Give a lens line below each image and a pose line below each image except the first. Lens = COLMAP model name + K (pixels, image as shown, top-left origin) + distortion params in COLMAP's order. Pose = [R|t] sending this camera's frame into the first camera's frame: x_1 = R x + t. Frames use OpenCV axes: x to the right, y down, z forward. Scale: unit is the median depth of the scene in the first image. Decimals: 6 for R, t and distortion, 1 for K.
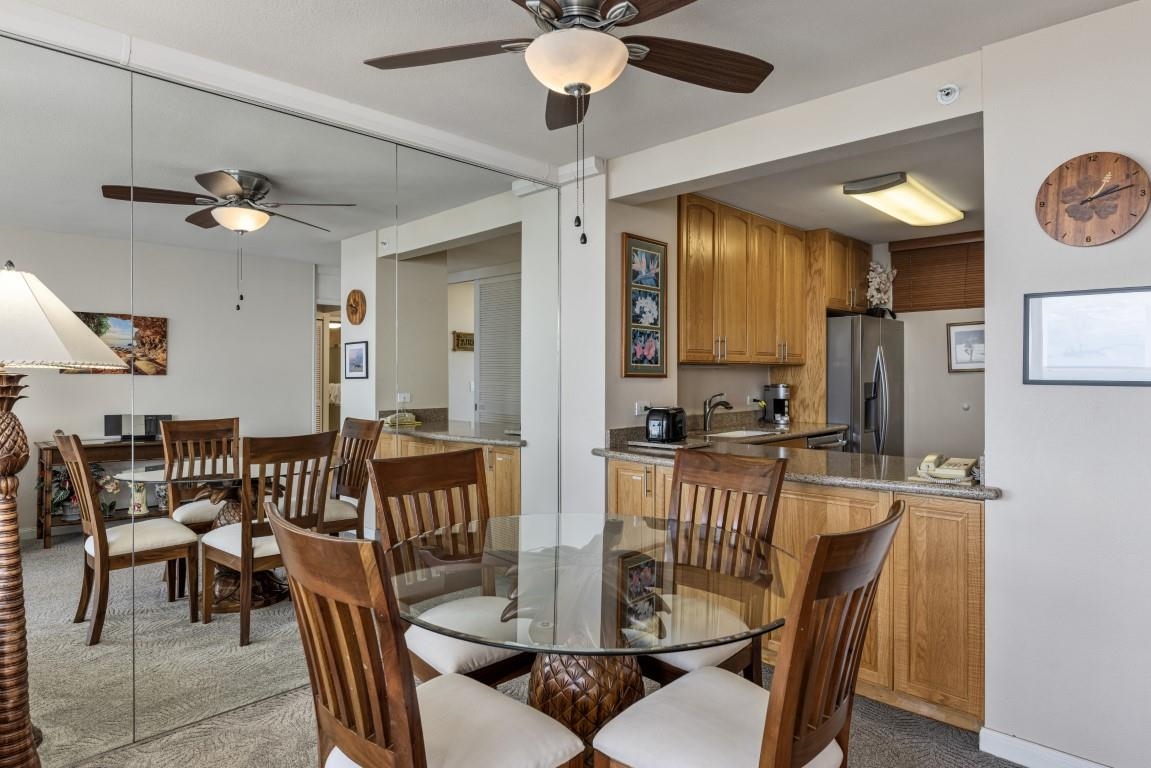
lens RADIAL K [[666.7, 0, 573.9], [0, 666.7, 377.4], [0, 0, 1]] dist [-0.002072, -0.002192]
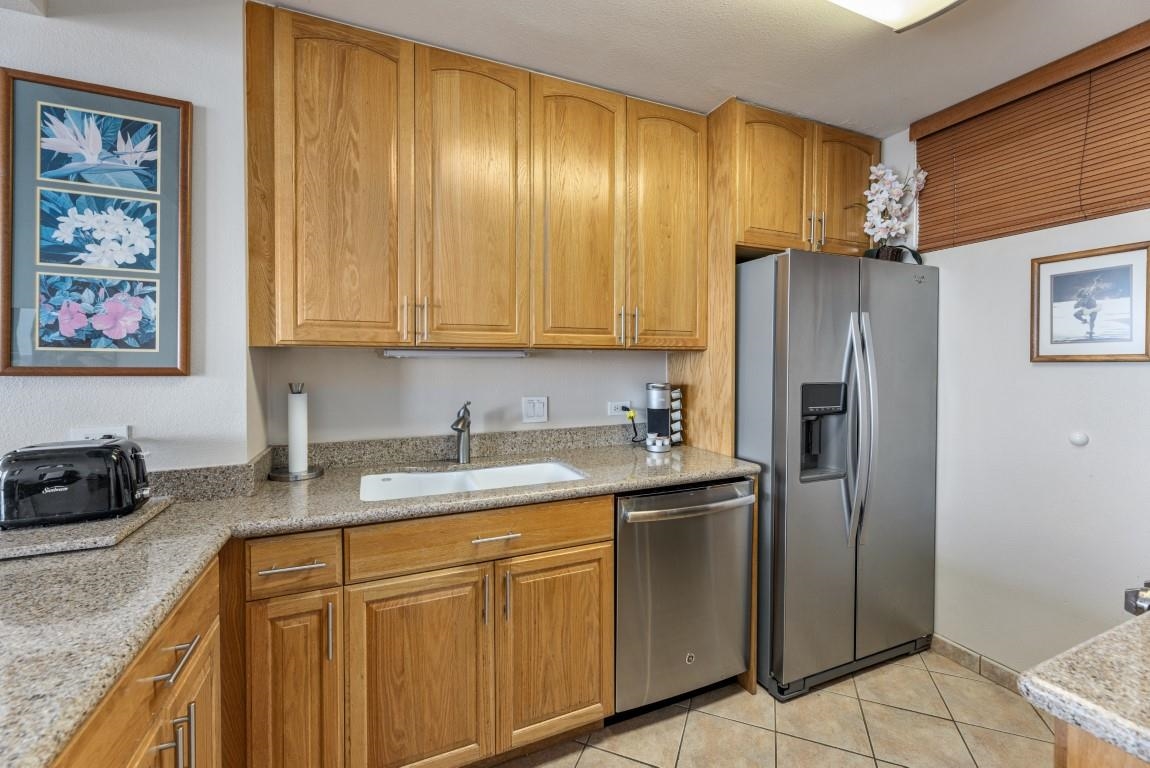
lens RADIAL K [[472.3, 0, 578.0], [0, 472.3, 369.6], [0, 0, 1]] dist [-0.001402, -0.000069]
pose [[0.925177, 0.006306, -0.379483, 0.404451], [-0.001993, 0.999929, 0.011758, -0.006537], [0.379530, -0.010122, 0.925124, 0.588971]]
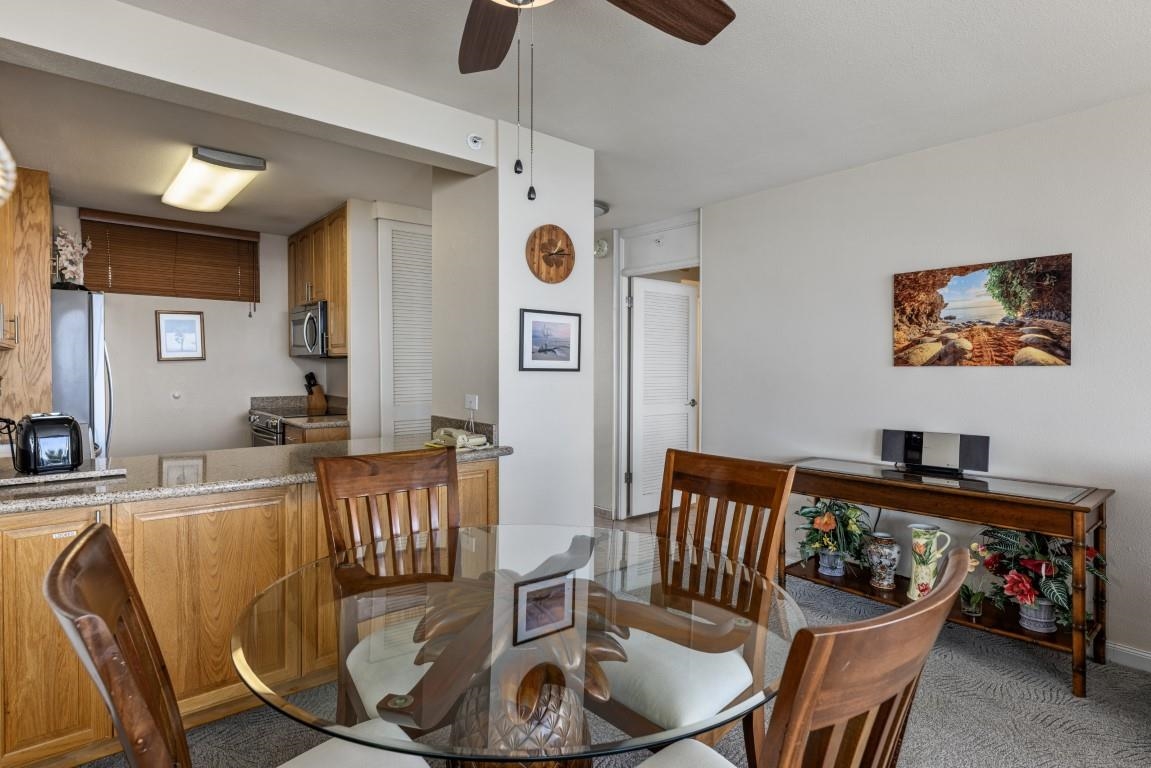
lens RADIAL K [[599.2, 0, 579.7], [0, 599.2, 378.3], [0, 0, 1]] dist [0.001888, 0.000851]
pose [[0.093851, -0.019734, 0.995391, -0.257162], [-0.000290, 0.999803, 0.019849, -0.000033], [-0.995586, -0.002151, 0.093827, 0.321097]]
